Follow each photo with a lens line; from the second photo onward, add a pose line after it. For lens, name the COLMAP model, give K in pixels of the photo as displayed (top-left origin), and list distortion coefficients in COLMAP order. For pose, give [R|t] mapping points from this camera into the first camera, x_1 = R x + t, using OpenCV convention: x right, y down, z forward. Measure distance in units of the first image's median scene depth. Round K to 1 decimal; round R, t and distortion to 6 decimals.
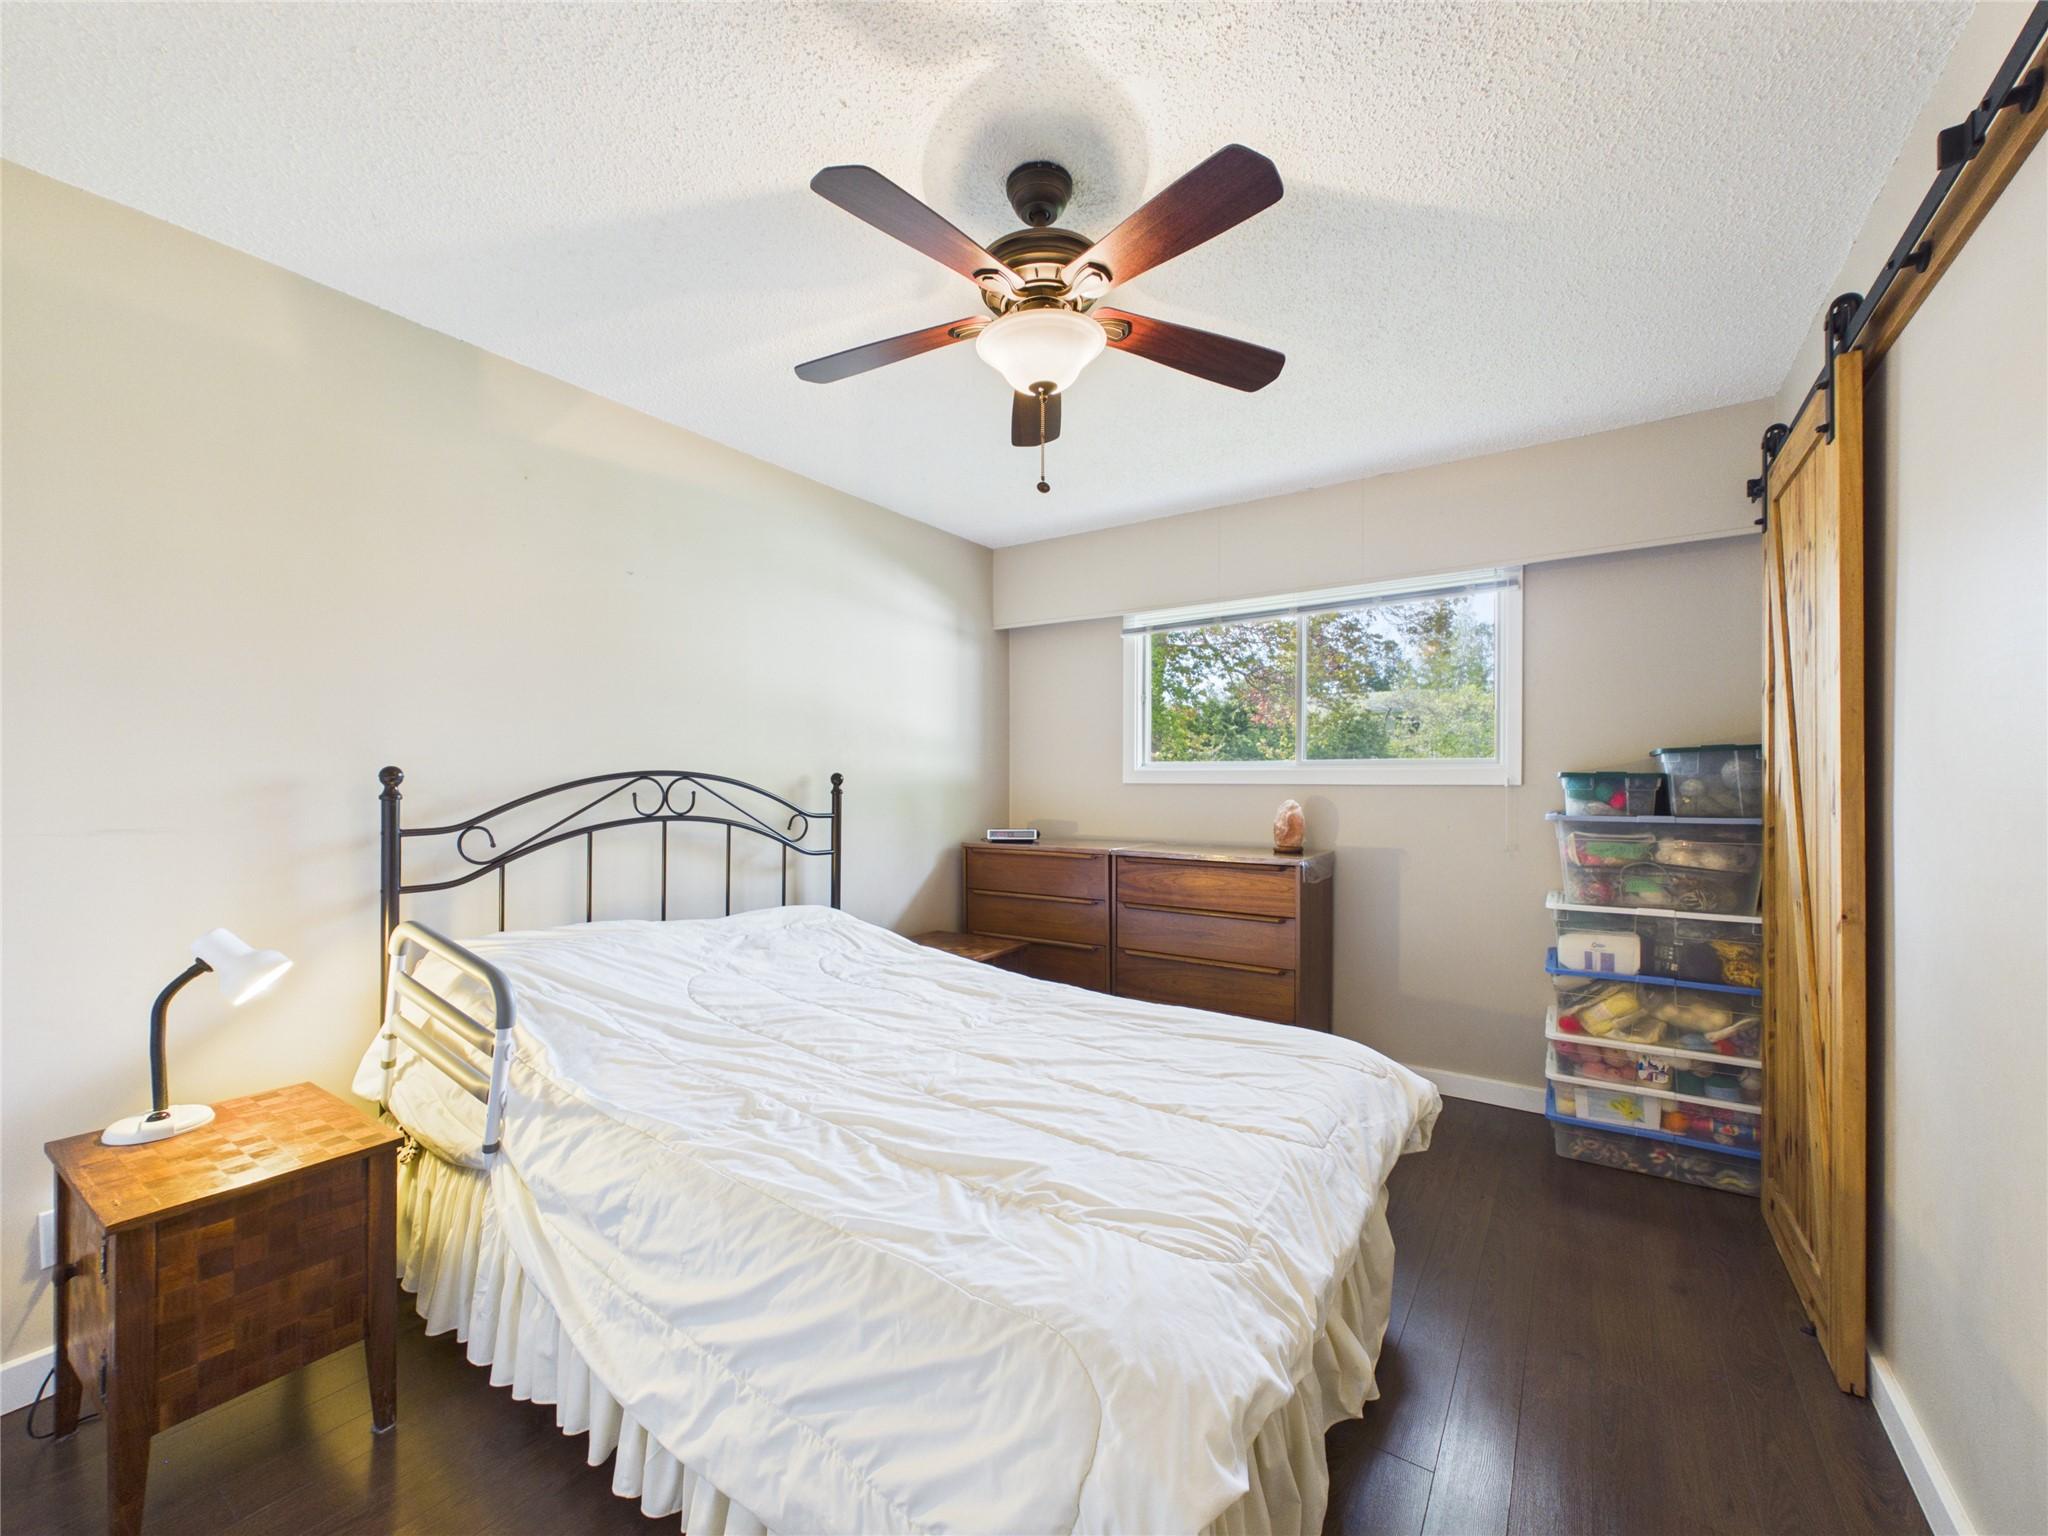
lens RADIAL K [[821.5, 0, 1026.0], [0, 821.5, 786.5], [0, 0, 1]] dist [0.000601, -0.000041]
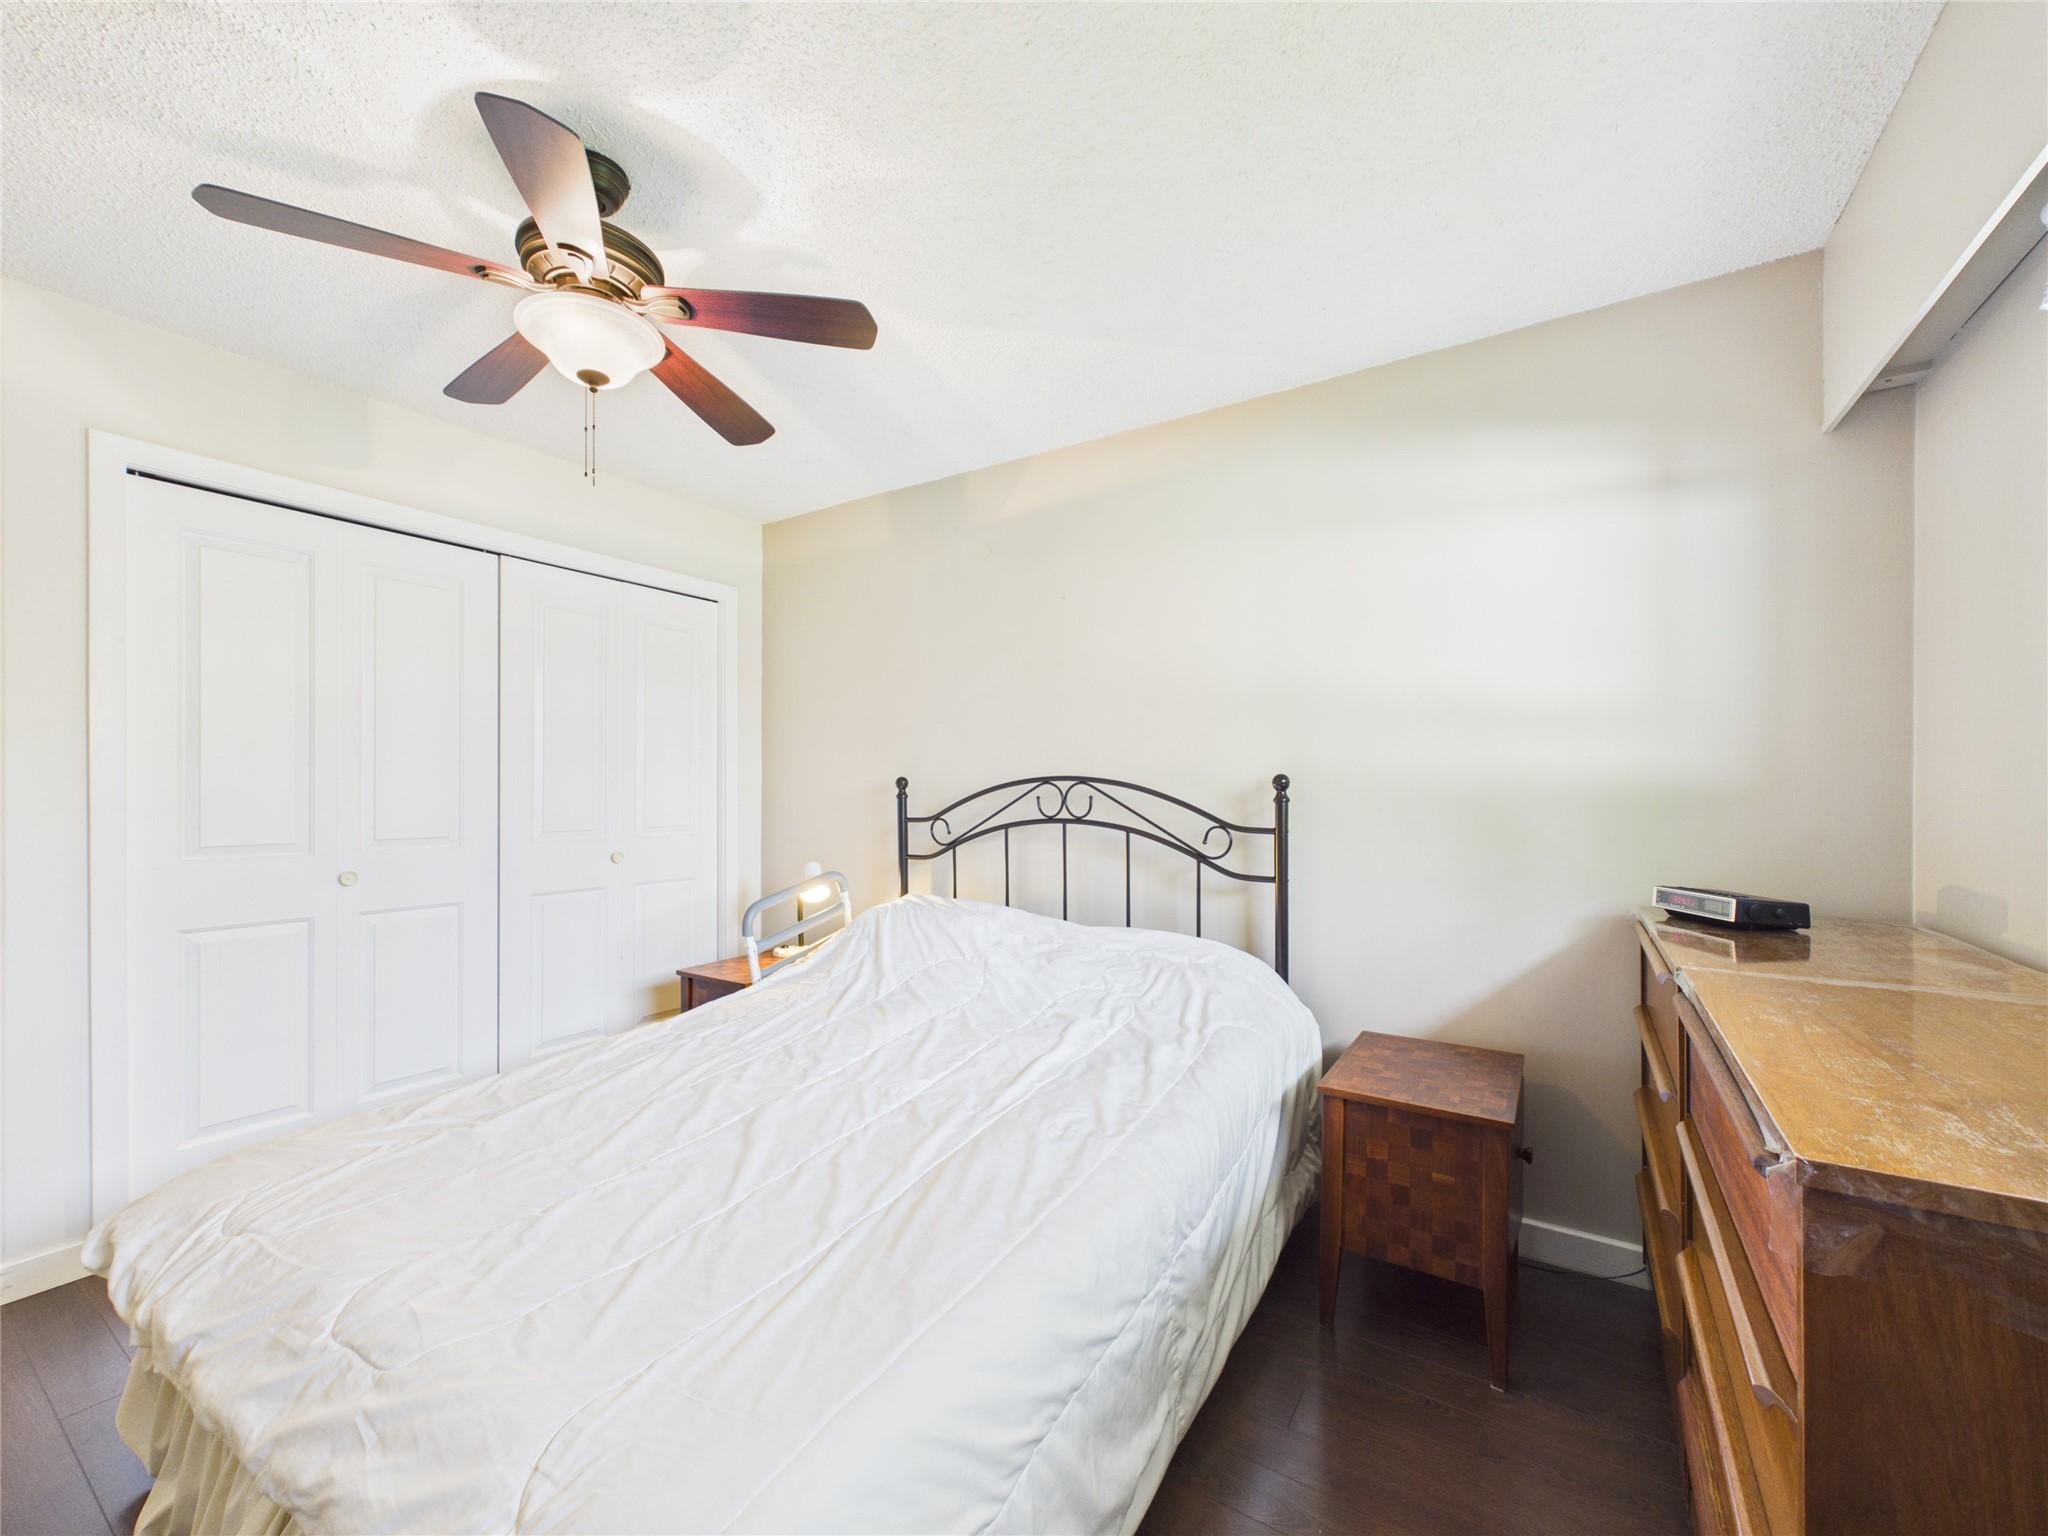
lens RADIAL K [[821.5, 0, 1026.0], [0, 821.5, 786.5], [0, 0, 1]] dist [0.000601, -0.000041]
pose [[0.027851, -0.003451, -0.999606, 0.619876], [-0.005387, 0.999979, -0.003603, -0.001363], [0.999598, 0.005485, 0.027831, 0.920480]]
